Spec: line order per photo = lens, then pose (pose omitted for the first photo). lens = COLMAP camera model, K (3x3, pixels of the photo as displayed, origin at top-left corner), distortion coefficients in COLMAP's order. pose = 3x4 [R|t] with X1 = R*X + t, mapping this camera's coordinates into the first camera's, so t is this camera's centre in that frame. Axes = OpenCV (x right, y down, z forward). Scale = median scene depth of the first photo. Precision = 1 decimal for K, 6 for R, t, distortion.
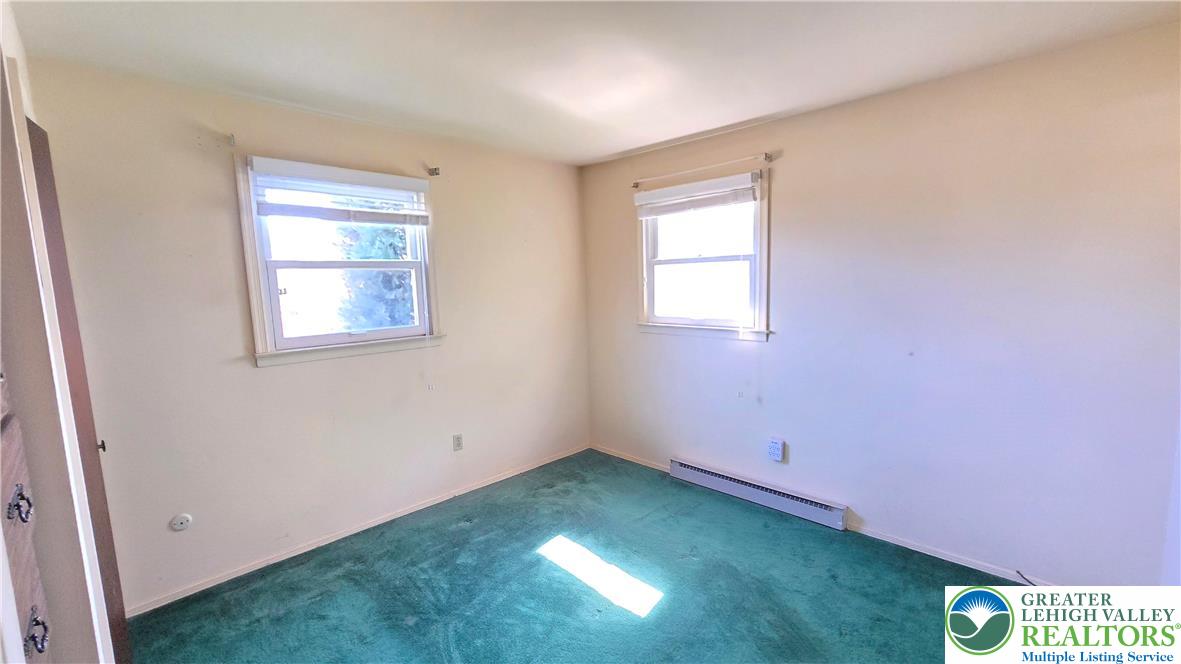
lens RADIAL K [[482.2, 0, 597.3], [0, 482.2, 339.2], [0, 0, 1]] dist [-0.002811, -0.000193]
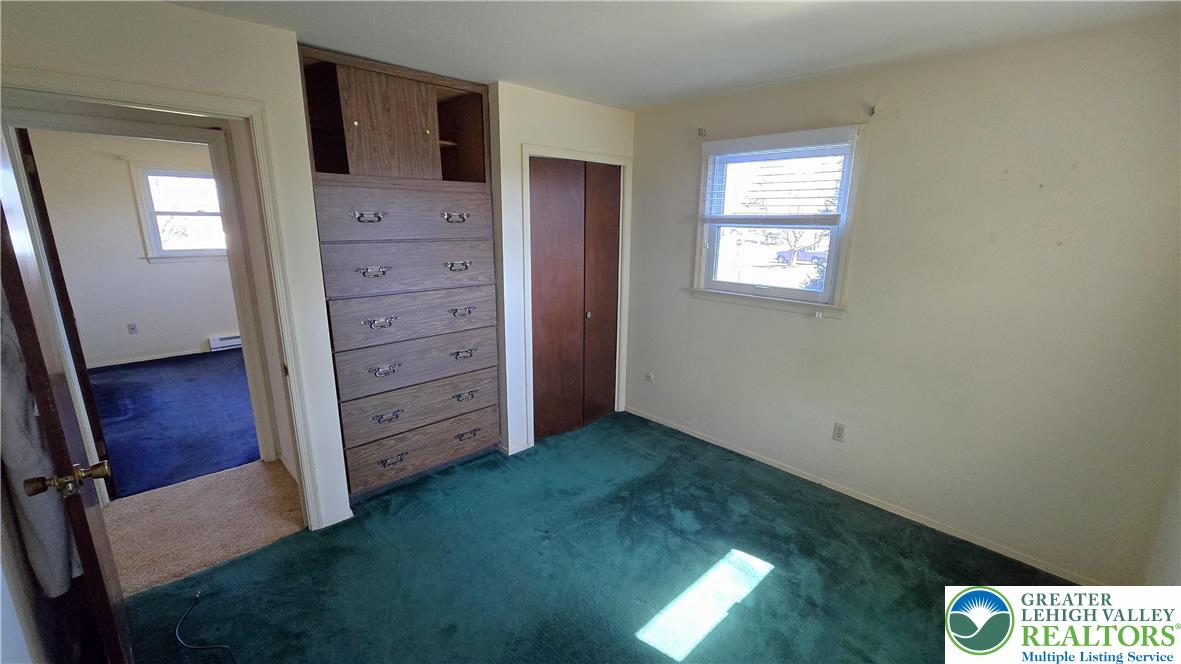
lens RADIAL K [[484.4, 0, 593.4], [0, 484.4, 337.1], [0, 0, 1]] dist [0.002585, 0.000349]
pose [[-0.020068, 0.264706, -0.964120, 0.722438], [-0.129430, 0.955512, 0.265037, -0.174799], [0.991385, 0.130105, 0.015086, 0.722936]]
